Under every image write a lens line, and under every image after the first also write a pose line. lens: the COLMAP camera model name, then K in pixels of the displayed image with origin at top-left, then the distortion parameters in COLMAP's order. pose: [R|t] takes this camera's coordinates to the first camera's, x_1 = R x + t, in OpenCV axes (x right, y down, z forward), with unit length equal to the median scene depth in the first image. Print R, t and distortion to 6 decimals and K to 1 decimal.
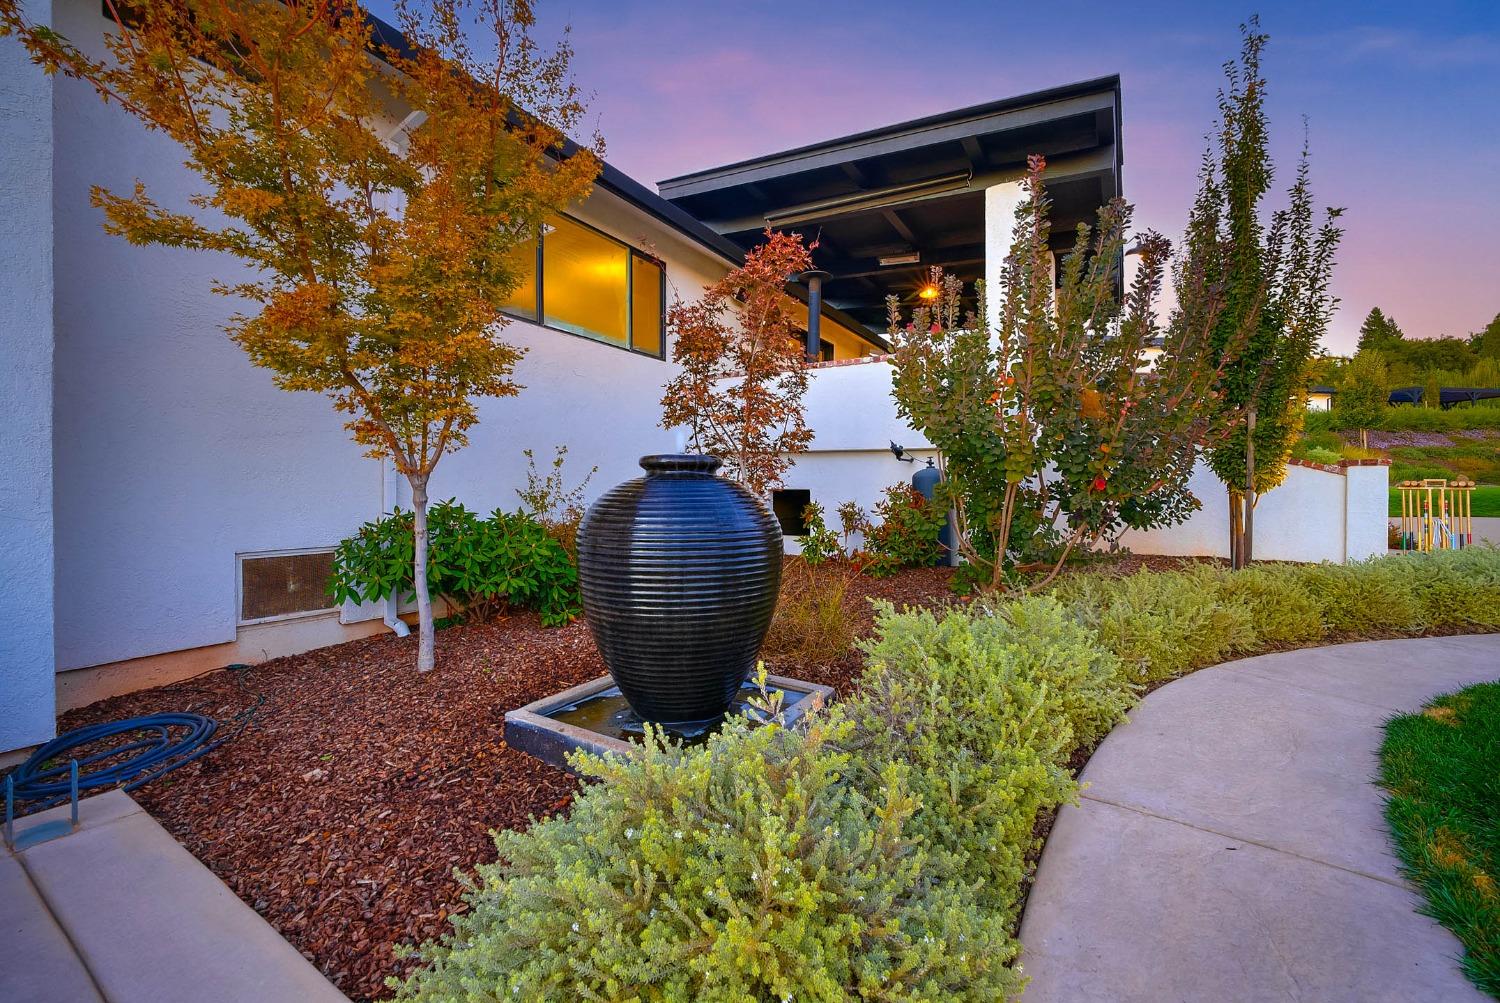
lens RADIAL K [[603.2, 0, 749.5], [0, 603.2, 488.4], [0, 0, 1]] dist [-0.001067, -0.000258]
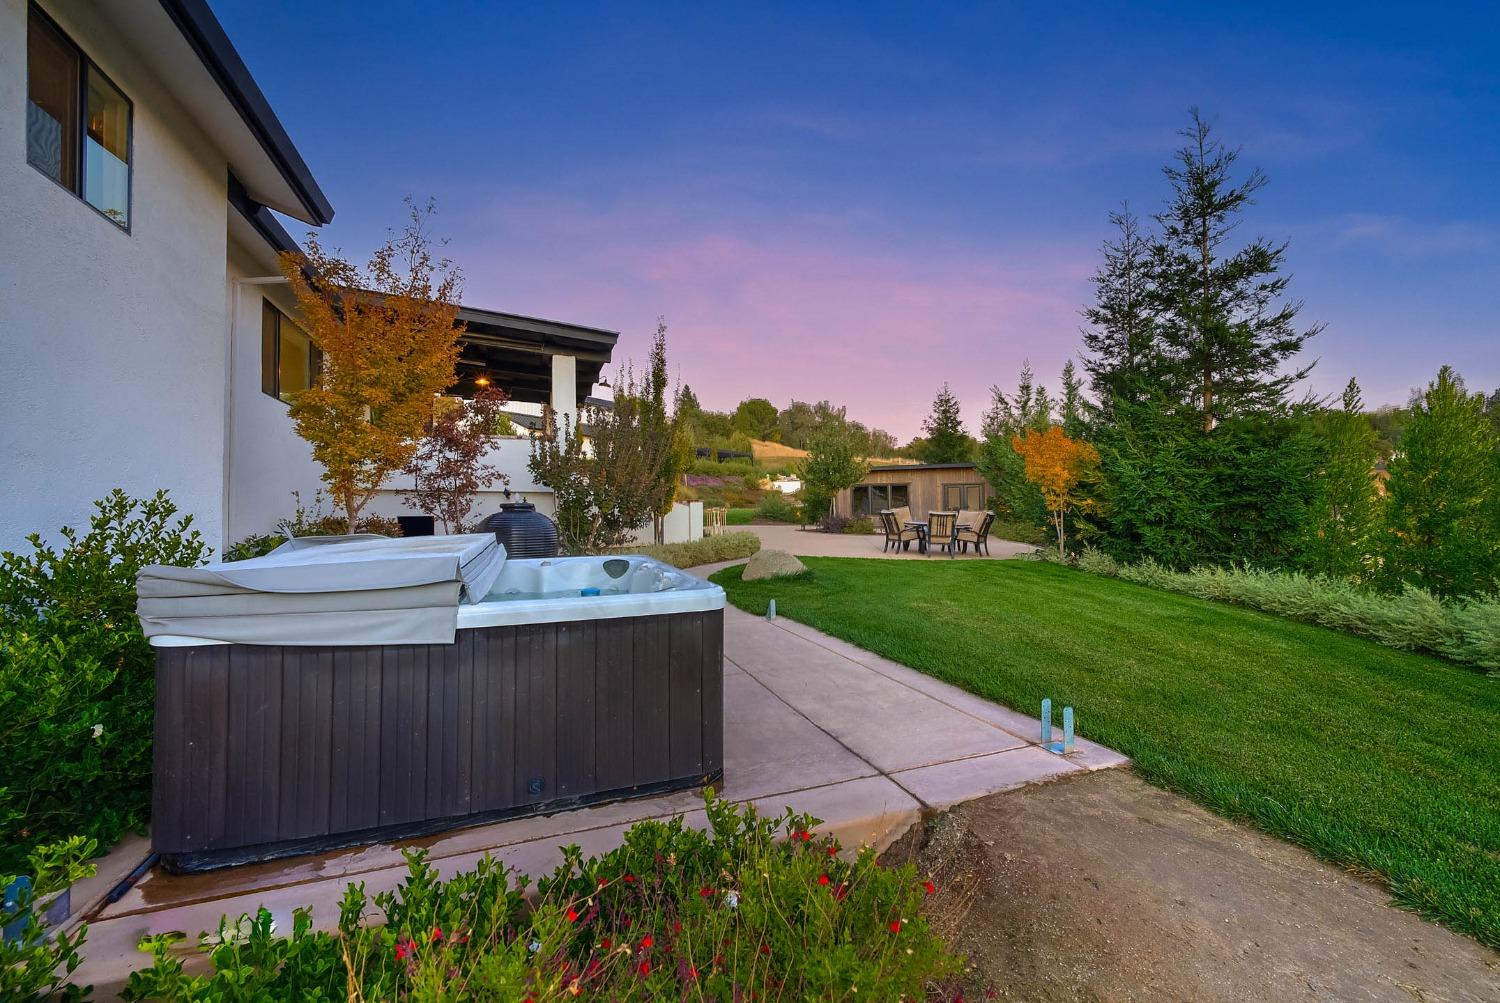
lens RADIAL K [[631.5, 0, 759.5], [0, 631.5, 496.4], [0, 0, 1]] dist [-0.016123, 0.000054]
pose [[0.607958, 0.002141, 0.793966, -0.749063], [0.024163, 0.999483, -0.021197, -0.001014], [-0.793601, 0.032071, 0.607592, -0.663934]]
